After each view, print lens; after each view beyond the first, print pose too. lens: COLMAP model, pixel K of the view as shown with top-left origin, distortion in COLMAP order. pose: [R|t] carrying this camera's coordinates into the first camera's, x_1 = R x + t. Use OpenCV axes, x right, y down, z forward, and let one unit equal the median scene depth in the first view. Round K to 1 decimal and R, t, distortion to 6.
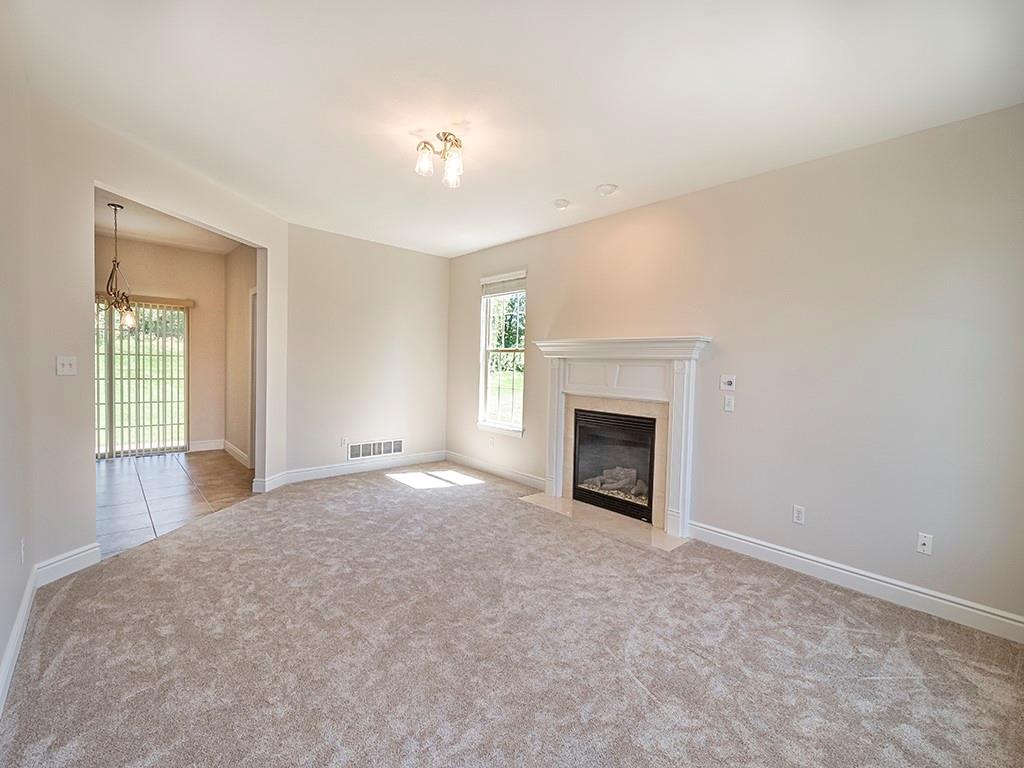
lens RADIAL K [[448.7, 0, 512.9], [0, 448.7, 383.4], [0, 0, 1]] dist [-0.003924, -0.001504]
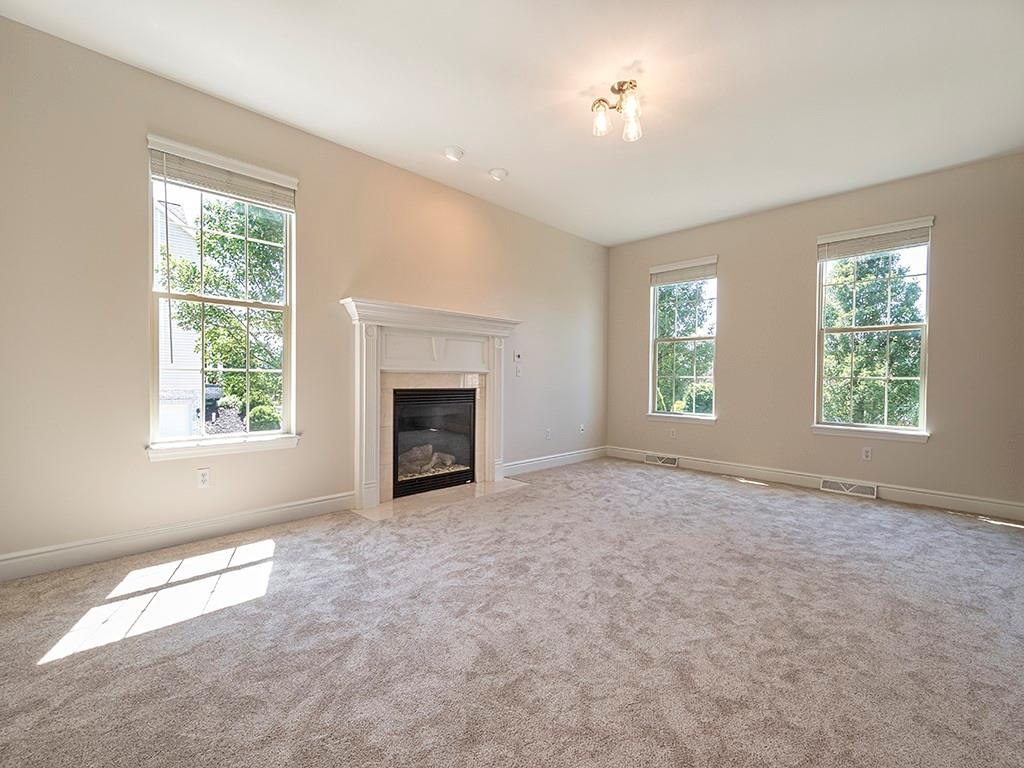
lens RADIAL K [[448.7, 0, 511.9], [0, 448.7, 381.0], [0, 0, 1]] dist [-0.003924, -0.001504]
pose [[-0.051535, -0.038433, 0.997931, -0.737943], [0.030393, 0.998736, 0.040033, 0.016587], [-0.998209, 0.032393, -0.050302, 0.872250]]
